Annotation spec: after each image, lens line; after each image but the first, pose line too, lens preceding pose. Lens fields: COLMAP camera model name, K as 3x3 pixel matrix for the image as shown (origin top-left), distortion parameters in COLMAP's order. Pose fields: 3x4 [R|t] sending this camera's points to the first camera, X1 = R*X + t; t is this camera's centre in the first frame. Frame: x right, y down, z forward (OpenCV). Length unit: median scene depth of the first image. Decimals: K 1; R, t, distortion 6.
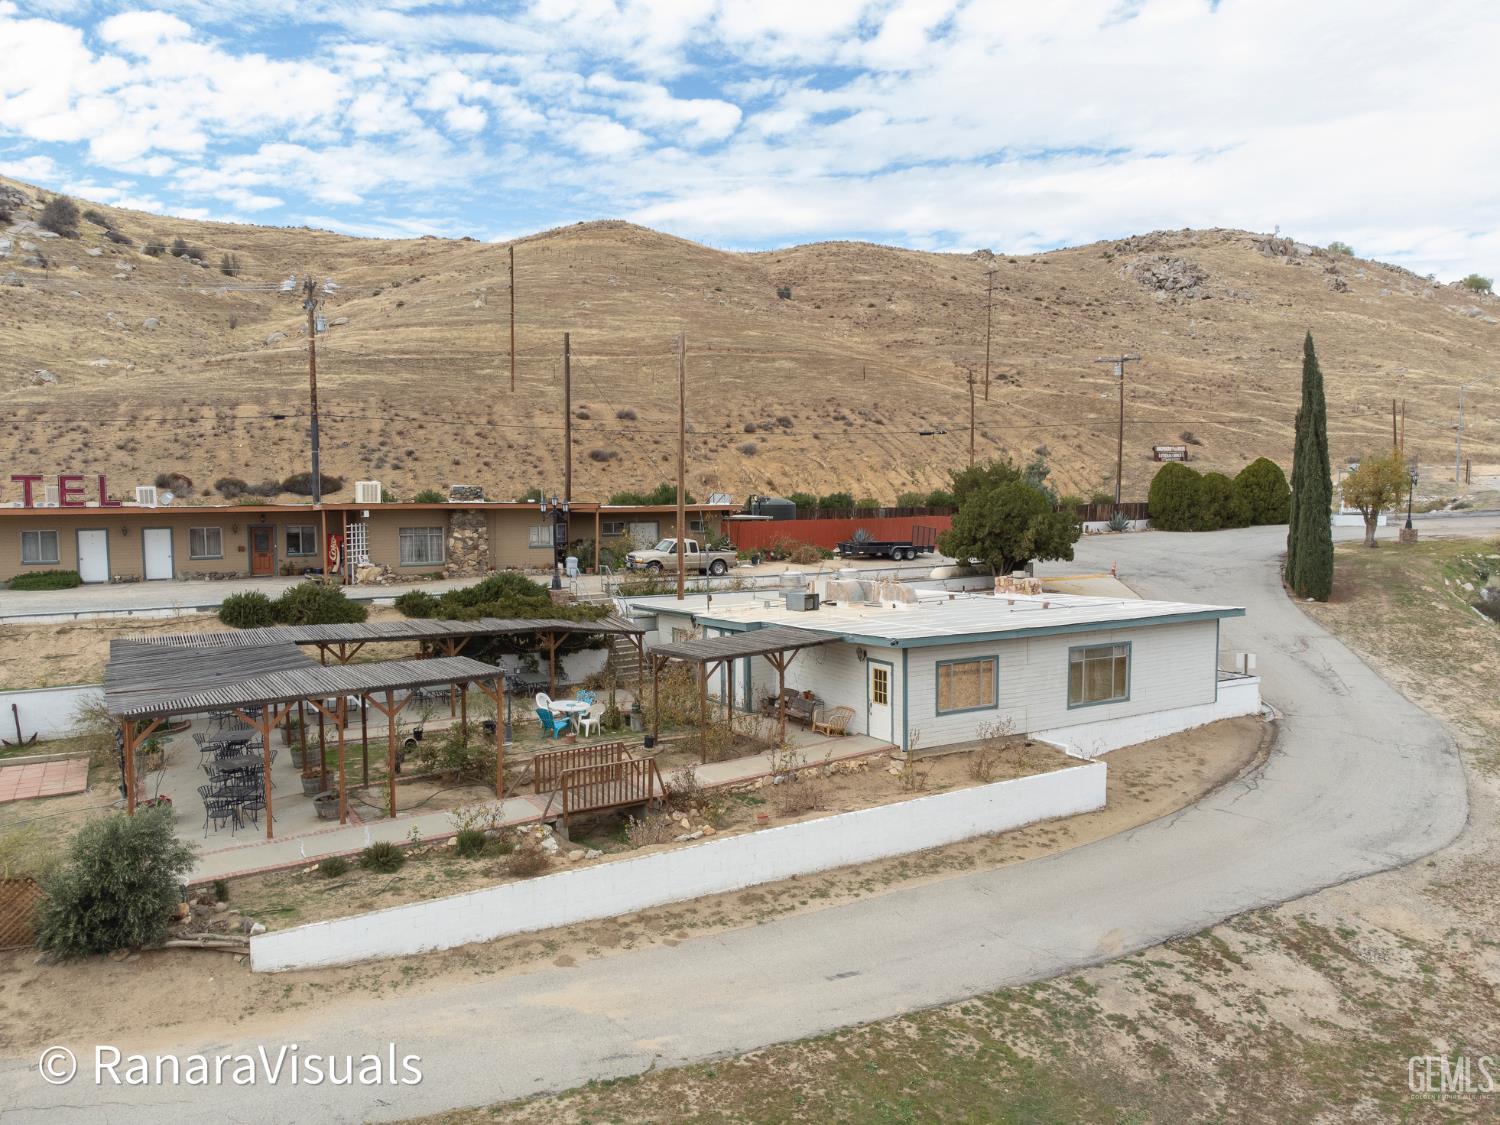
lens RADIAL K [[1127.9, 0, 744.3], [0, 1127.9, 564.3], [0, 0, 1]] dist [0.008564, 0.020392]
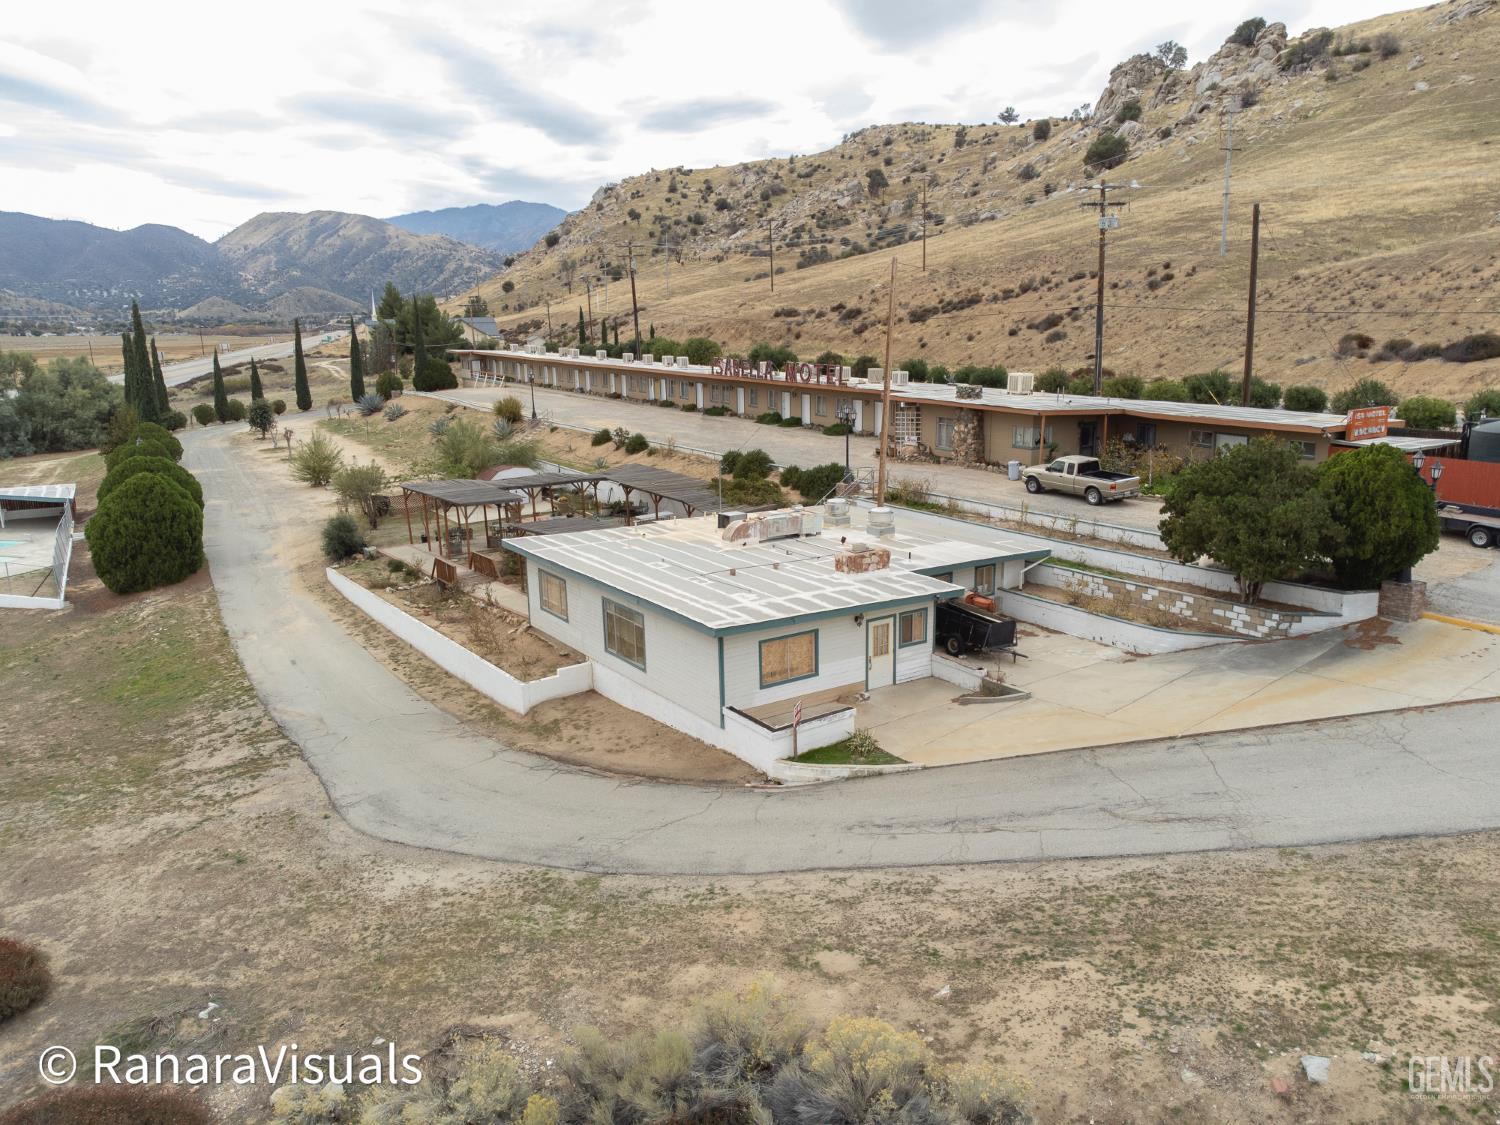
lens RADIAL K [[1127.9, 0, 750.7], [0, 1127.9, 553.8], [0, 0, 1]] dist [0.008564, 0.020392]
pose [[0.051340, 0.217340, -0.974745, 0.436828], [-0.055732, 0.975135, 0.214491, -0.066732], [0.997125, 0.043312, 0.062176, 0.351855]]
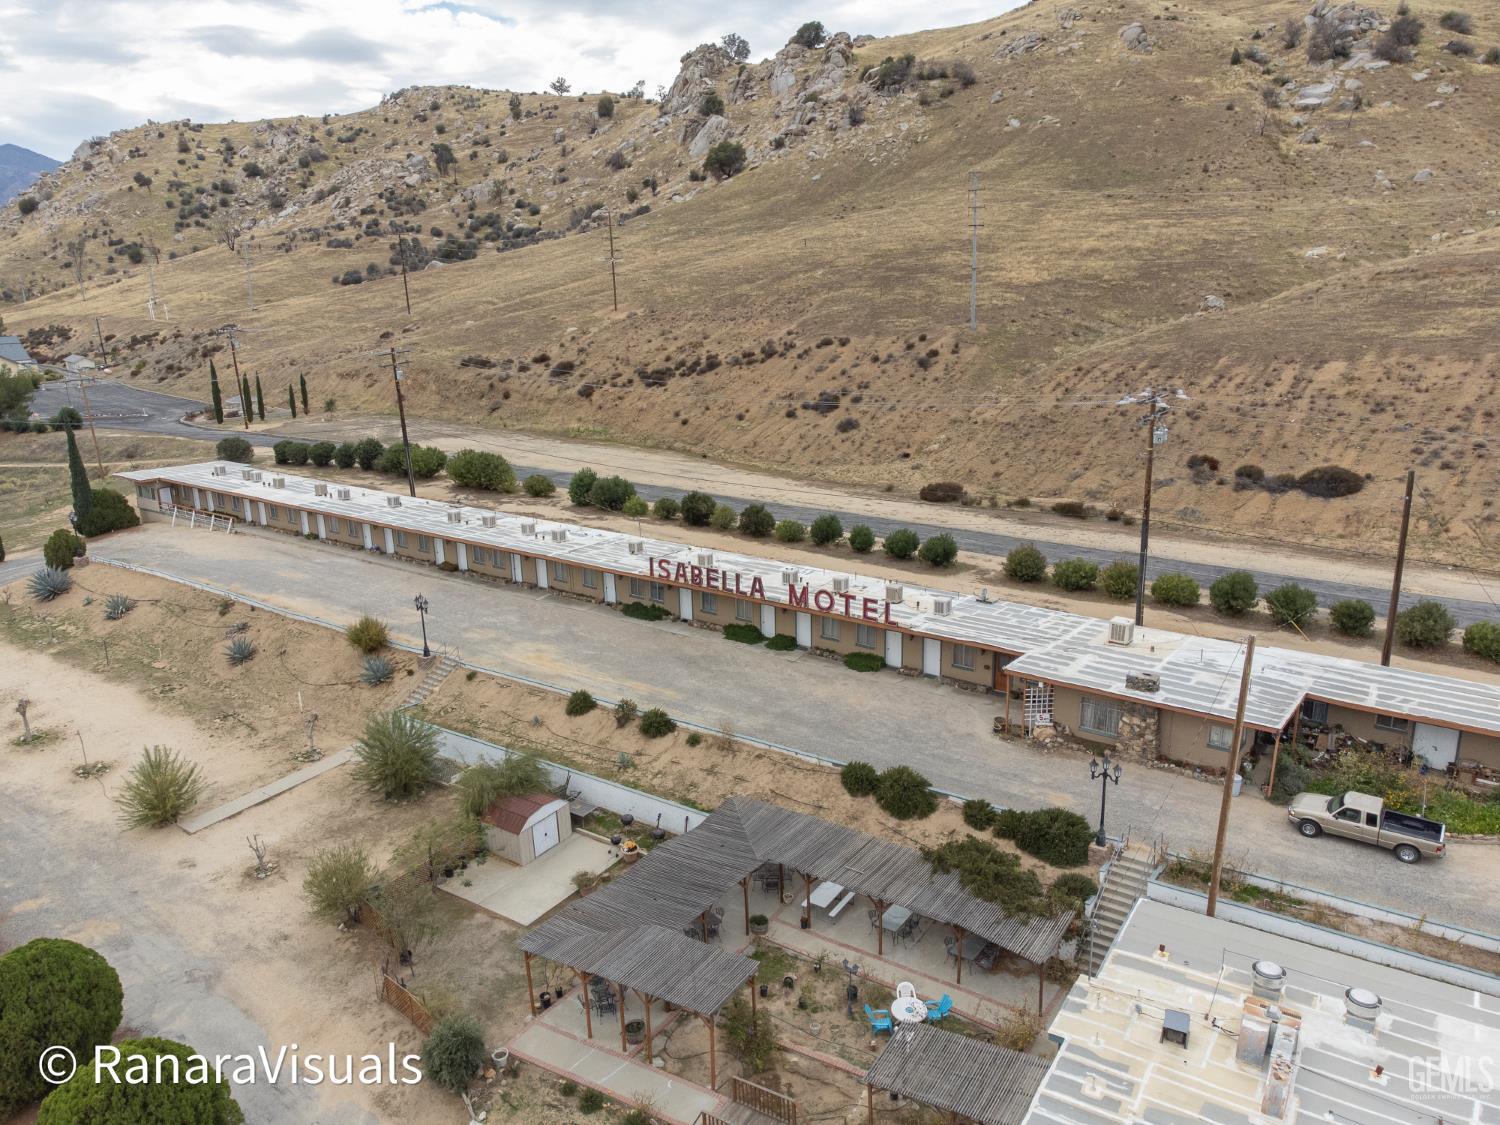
lens RADIAL K [[1127.9, 0, 747.9], [0, 1127.9, 550.3], [0, 0, 1]] dist [0.008564, 0.020392]
pose [[0.440771, 0.228042, -0.868169, 0.218898], [-0.045776, 0.971643, 0.231981, -0.193395], [0.896452, -0.062510, 0.438710, 0.123444]]
